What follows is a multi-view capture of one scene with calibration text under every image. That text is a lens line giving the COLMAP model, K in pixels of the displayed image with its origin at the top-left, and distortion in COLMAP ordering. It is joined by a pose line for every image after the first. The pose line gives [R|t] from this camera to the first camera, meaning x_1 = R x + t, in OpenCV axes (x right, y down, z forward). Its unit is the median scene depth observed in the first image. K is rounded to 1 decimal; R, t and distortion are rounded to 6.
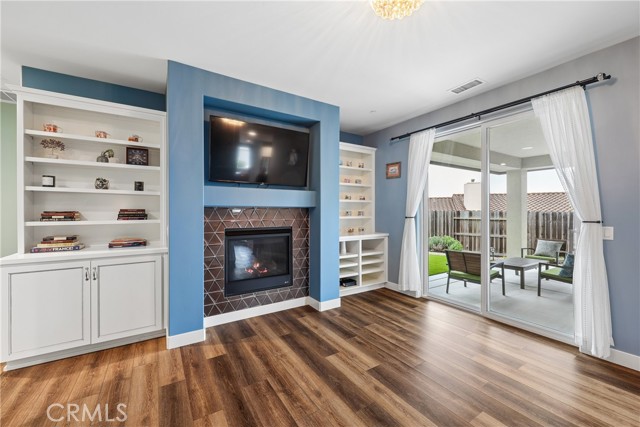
lens RADIAL K [[256.4, 0, 322.5], [0, 256.4, 210.1], [0, 0, 1]] dist [-0.001403, 0.000845]
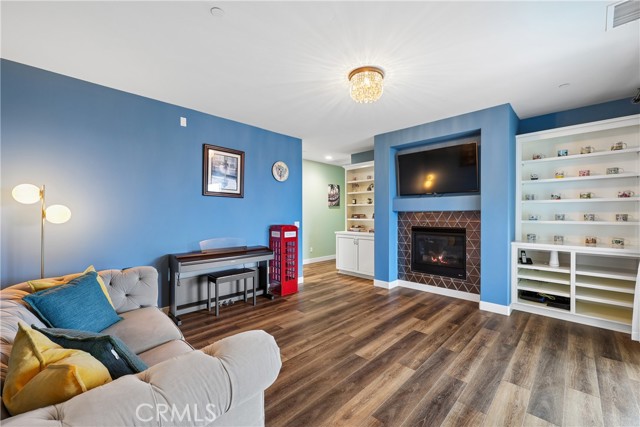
lens RADIAL K [[256.4, 0, 320.6], [0, 256.4, 214.7], [0, 0, 1]] dist [-0.001403, 0.000845]
pose [[0.228111, 0.001675, -0.973634, 0.986014], [0.004548, 0.999986, 0.002786, -0.000070], [0.973624, -0.005063, 0.228100, 0.138532]]
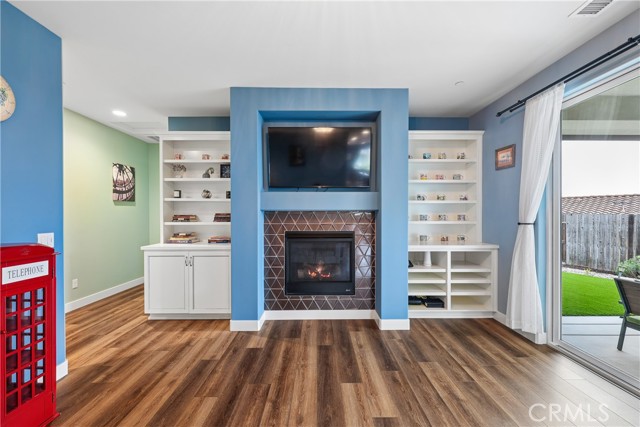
lens RADIAL K [[256.4, 0, 321.5], [0, 256.4, 215.4], [0, 0, 1]] dist [-0.001403, 0.000845]
pose [[0.849176, 0.000421, -0.528110, 0.317948], [0.003266, 0.999976, 0.006048, 0.000849], [0.528100, -0.006861, 0.849154, 0.177846]]
